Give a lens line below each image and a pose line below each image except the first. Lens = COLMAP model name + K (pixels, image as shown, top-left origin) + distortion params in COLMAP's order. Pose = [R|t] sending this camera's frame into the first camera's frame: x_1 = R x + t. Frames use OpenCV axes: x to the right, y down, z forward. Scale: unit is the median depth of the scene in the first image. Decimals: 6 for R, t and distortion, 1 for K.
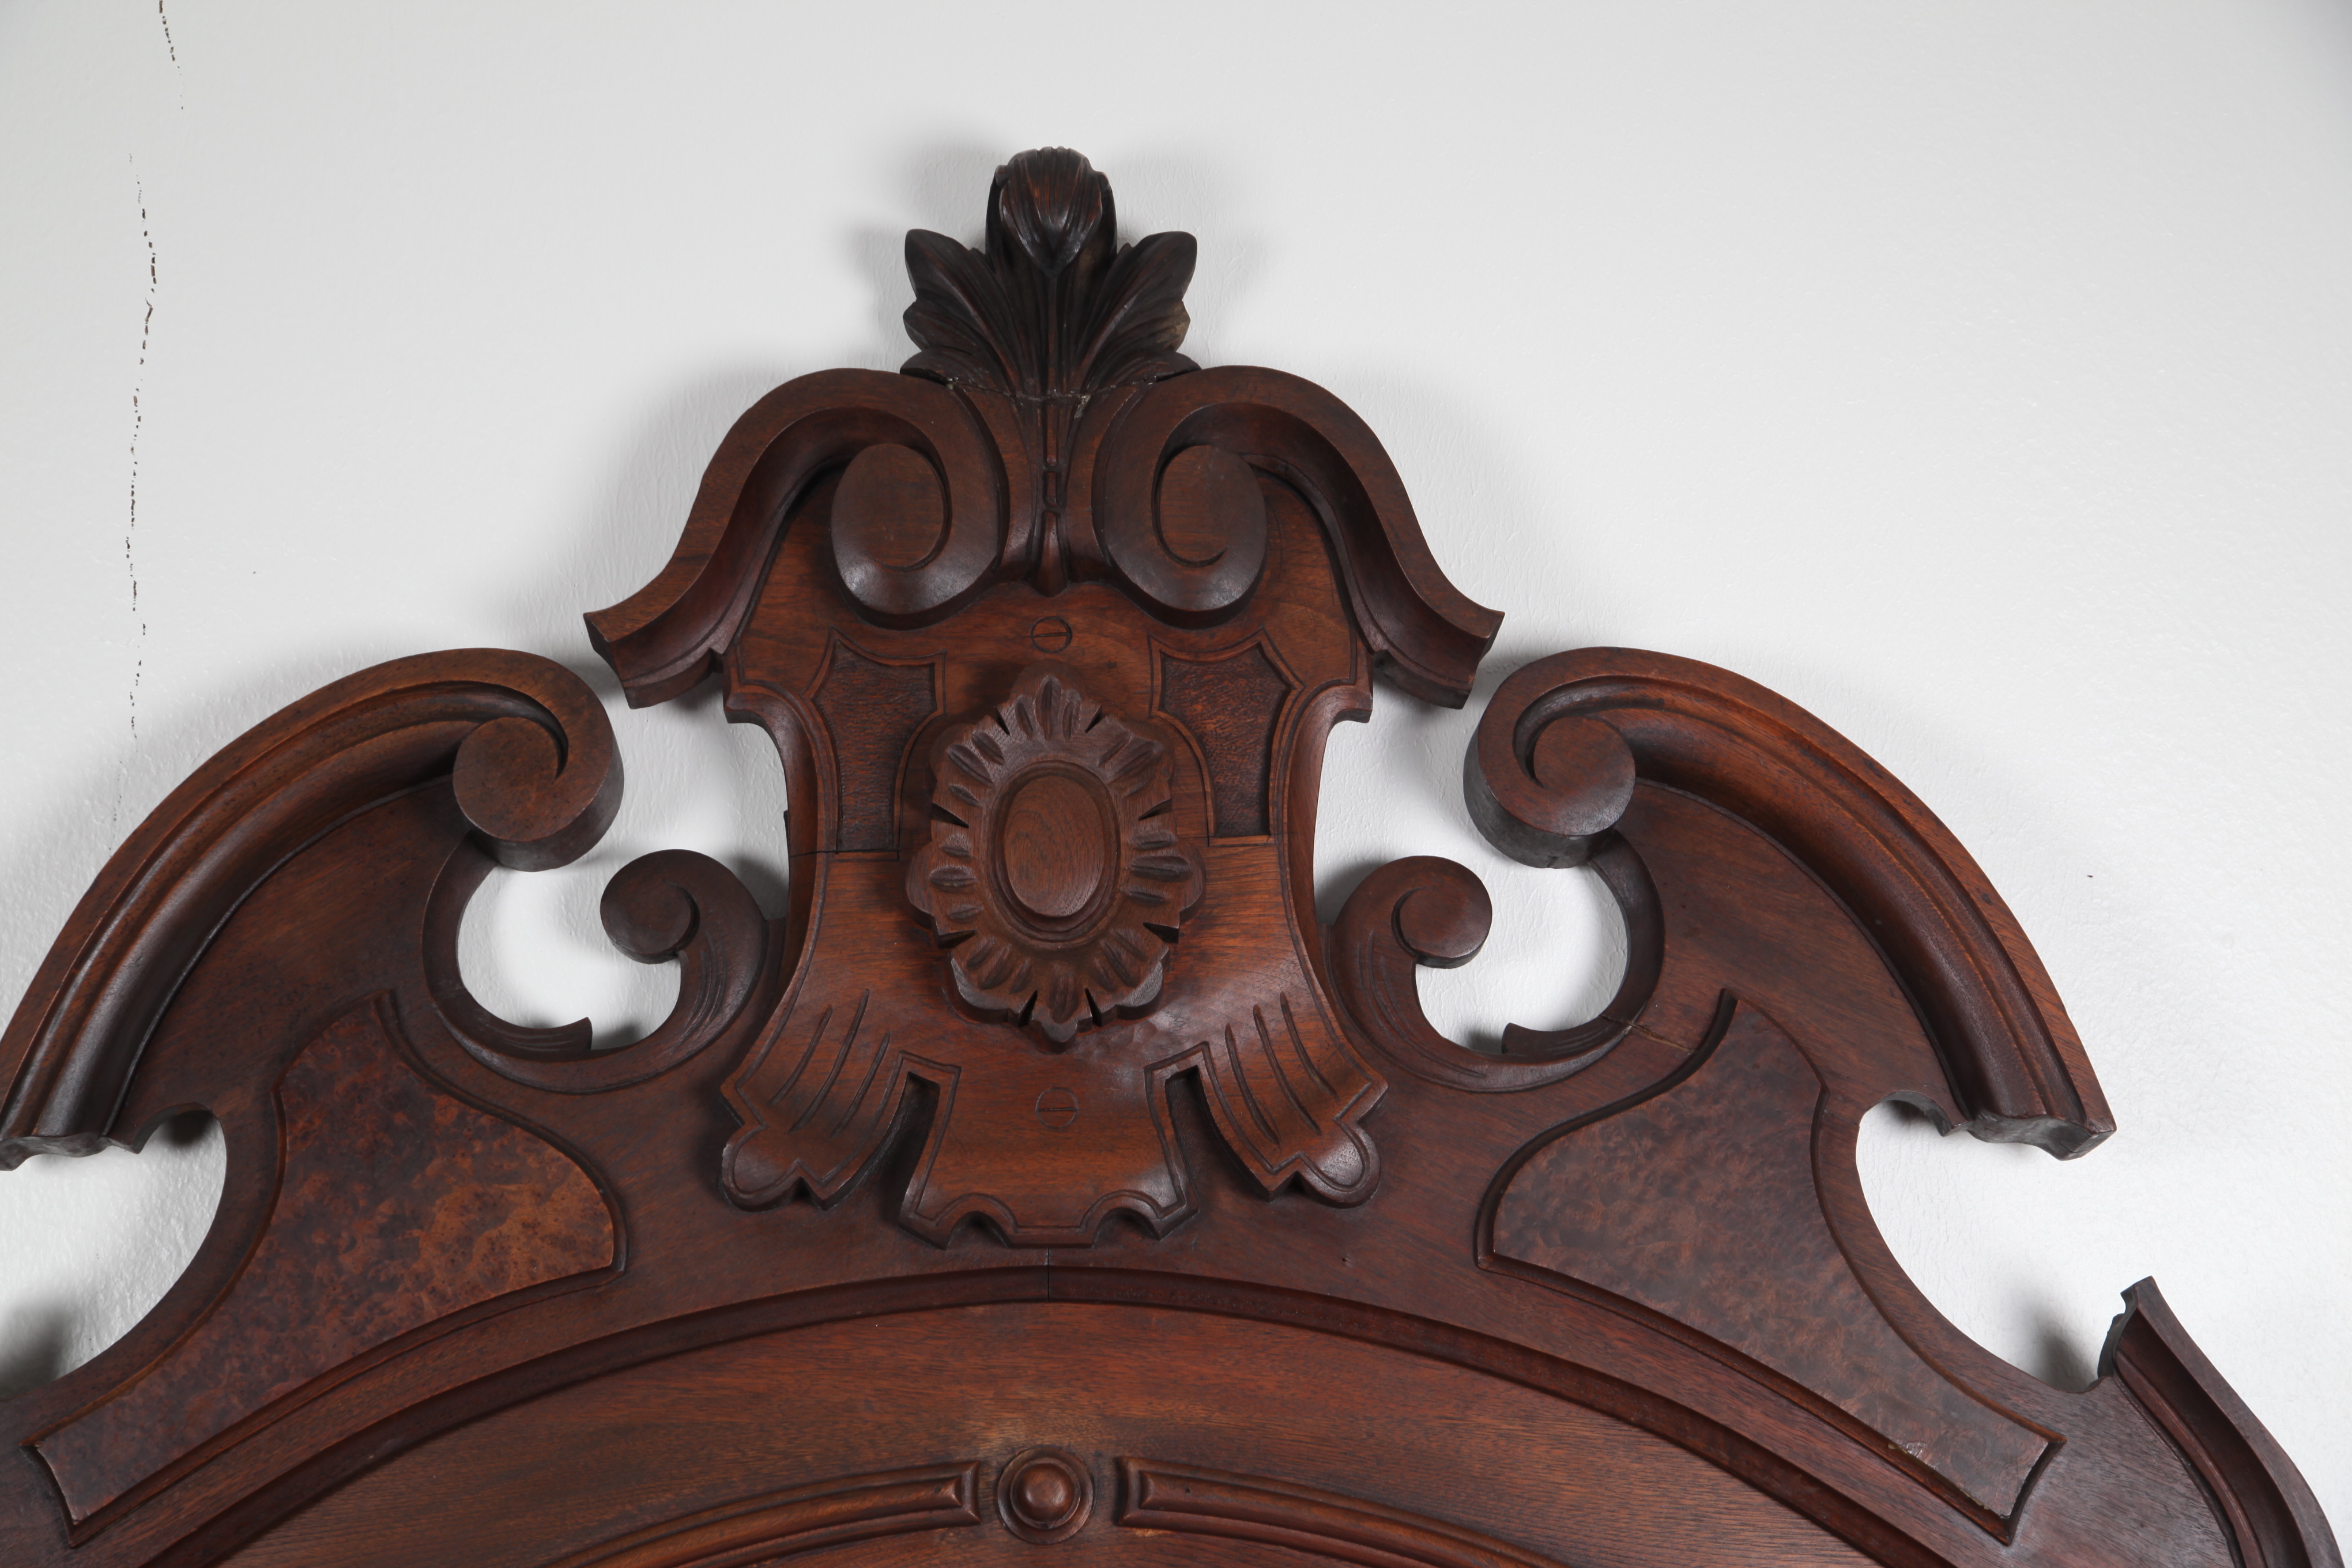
lens RADIAL K [[4154.8, 0, 1176.0], [0, 4154.8, 784.0], [0, 0, 1]] dist [0.143147, 0.086288]
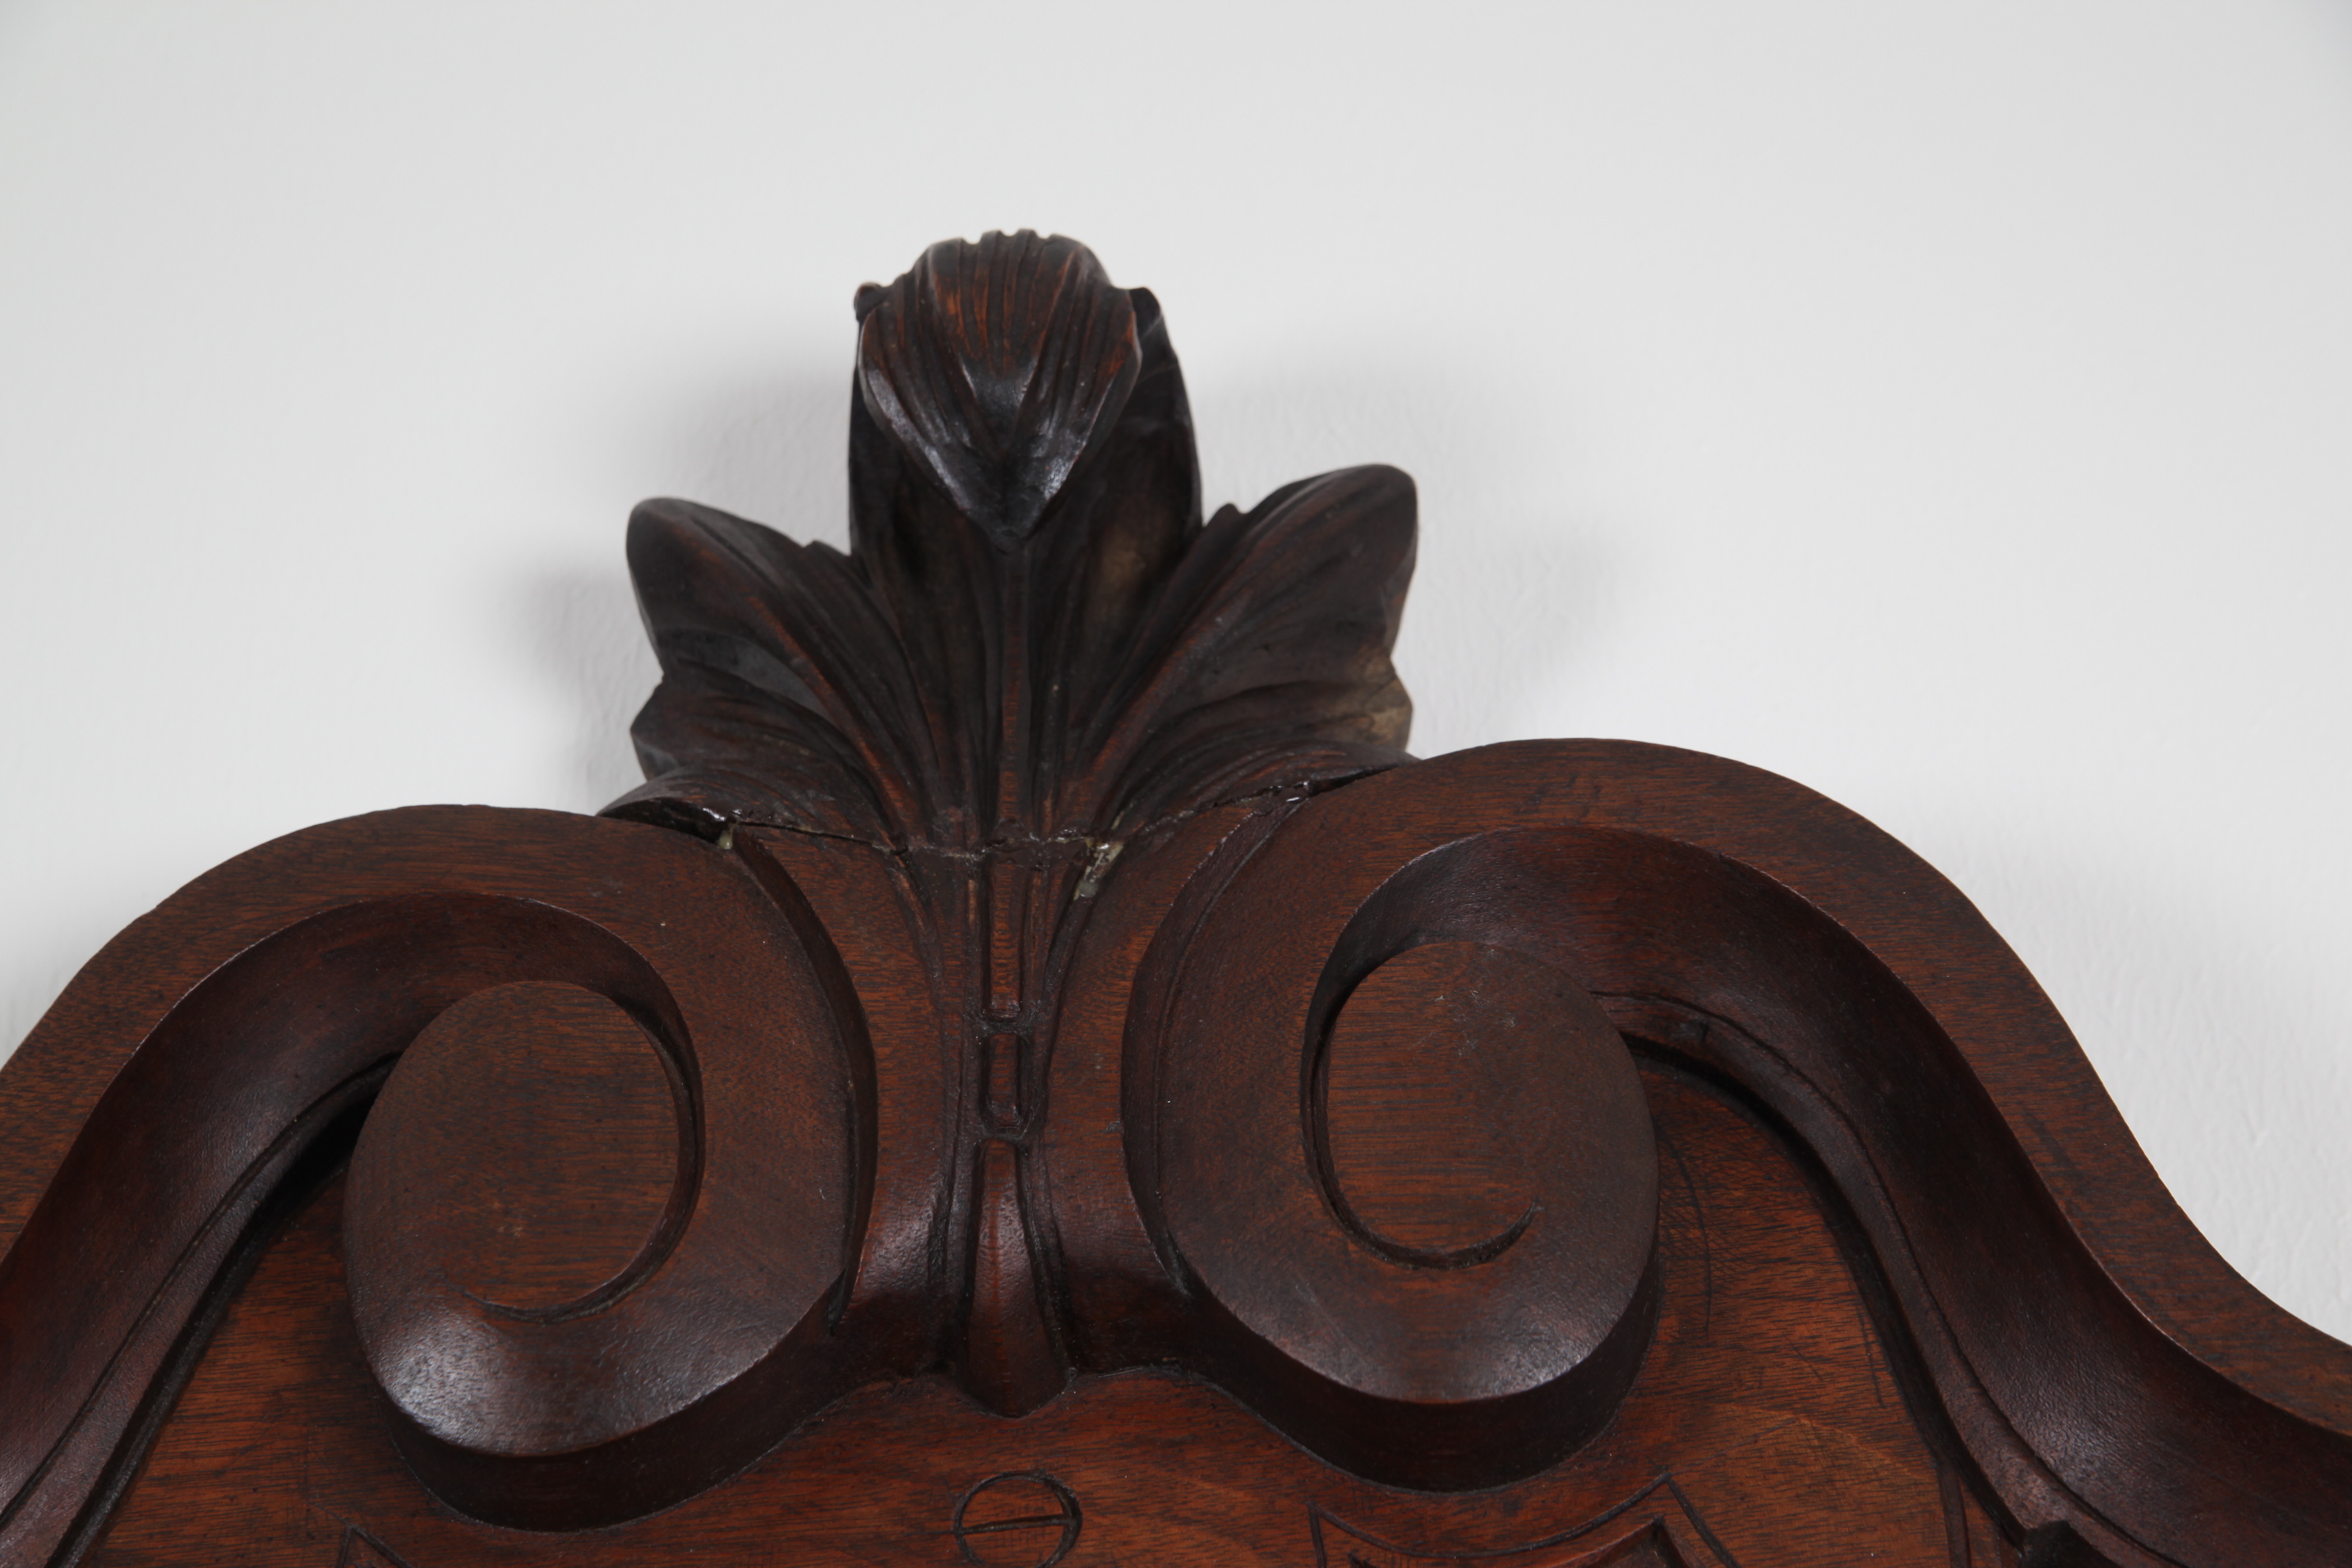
lens RADIAL K [[4538.7, 0, 1176.0], [0, 4538.7, 784.0], [0, 0, 1]] dist [0.124707, 0.216897]
pose [[0.994710, -0.062836, -0.081257, 0.015178], [0.029792, 0.933546, -0.357218, 0.038199], [0.098304, 0.352908, 0.930480, 0.647447]]
